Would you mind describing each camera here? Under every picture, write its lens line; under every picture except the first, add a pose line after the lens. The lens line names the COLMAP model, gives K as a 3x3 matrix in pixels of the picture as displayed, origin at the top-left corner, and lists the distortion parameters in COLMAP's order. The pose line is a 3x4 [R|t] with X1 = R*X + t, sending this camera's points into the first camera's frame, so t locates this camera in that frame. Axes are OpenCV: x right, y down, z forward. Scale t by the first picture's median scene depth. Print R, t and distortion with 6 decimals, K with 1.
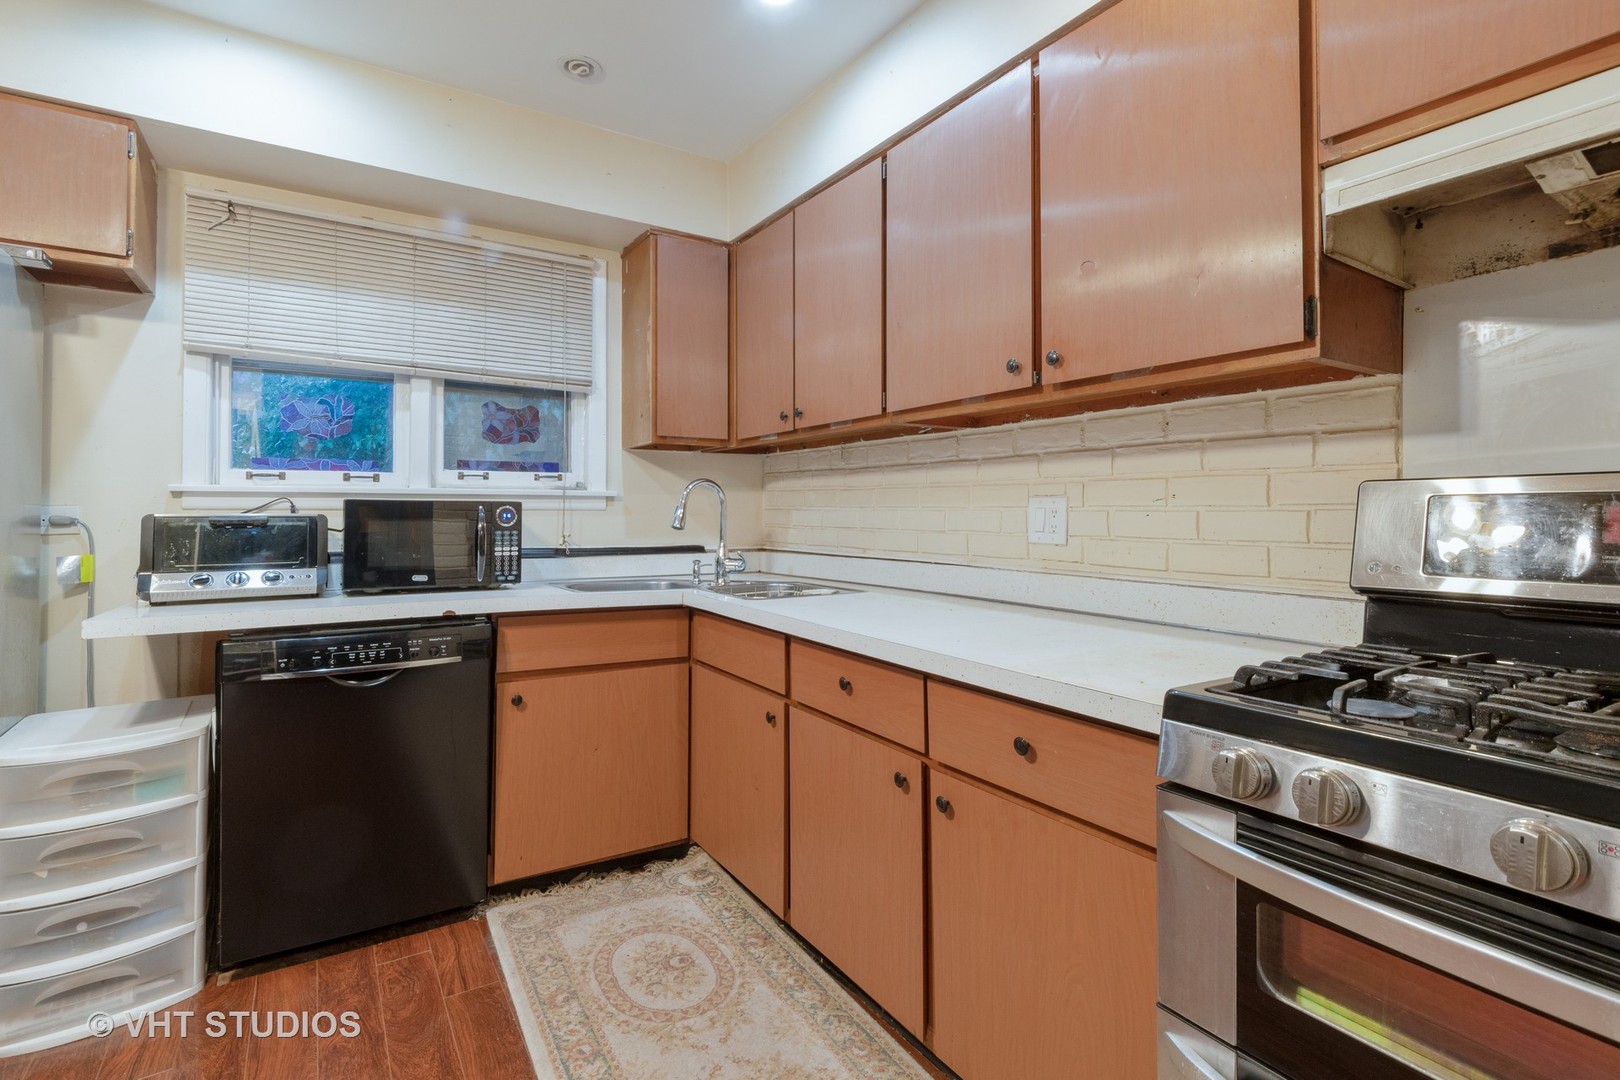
lens RADIAL K [[756.3, 0, 824.7], [0, 756.3, 499.0], [0, 0, 1]] dist [0.004655, 0.000178]
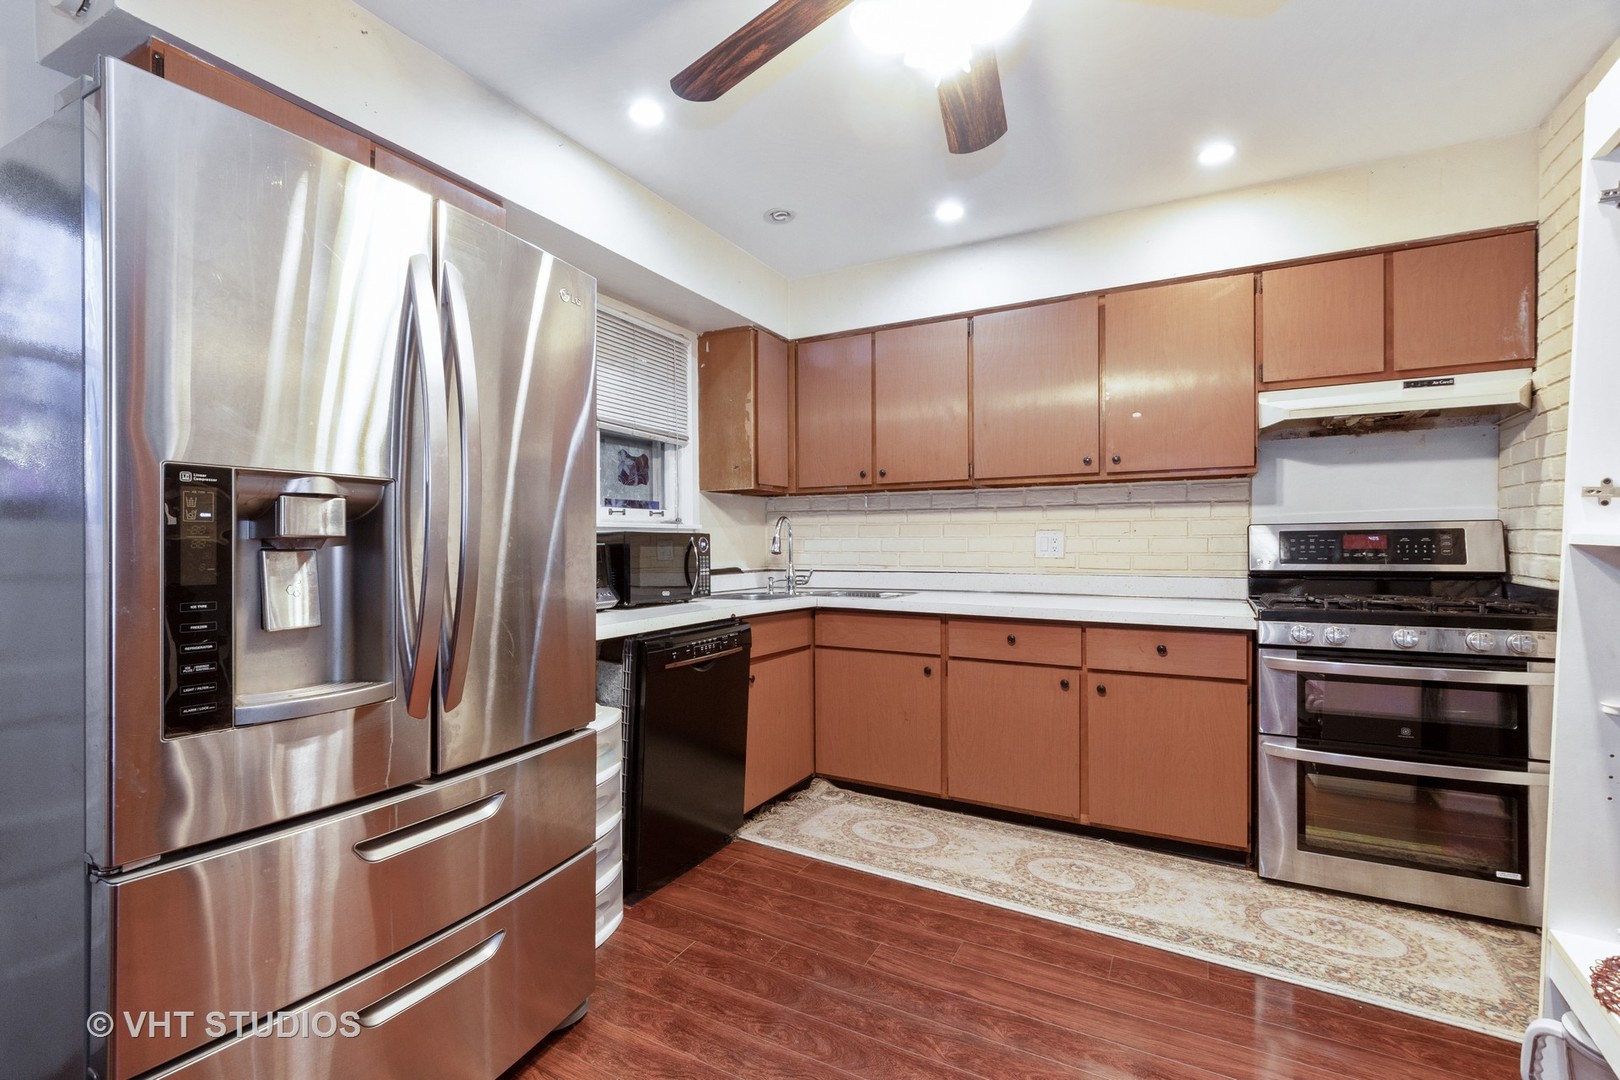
lens RADIAL K [[695.6, 0, 810.2], [0, 695.6, 542.0], [0, 0, 1]] dist [-0.001055, -0.000172]
pose [[0.882922, -0.004975, 0.469493, -0.823342], [-0.002164, 0.999890, 0.014664, 0.000507], [-0.469514, -0.013963, 0.882814, -0.136165]]
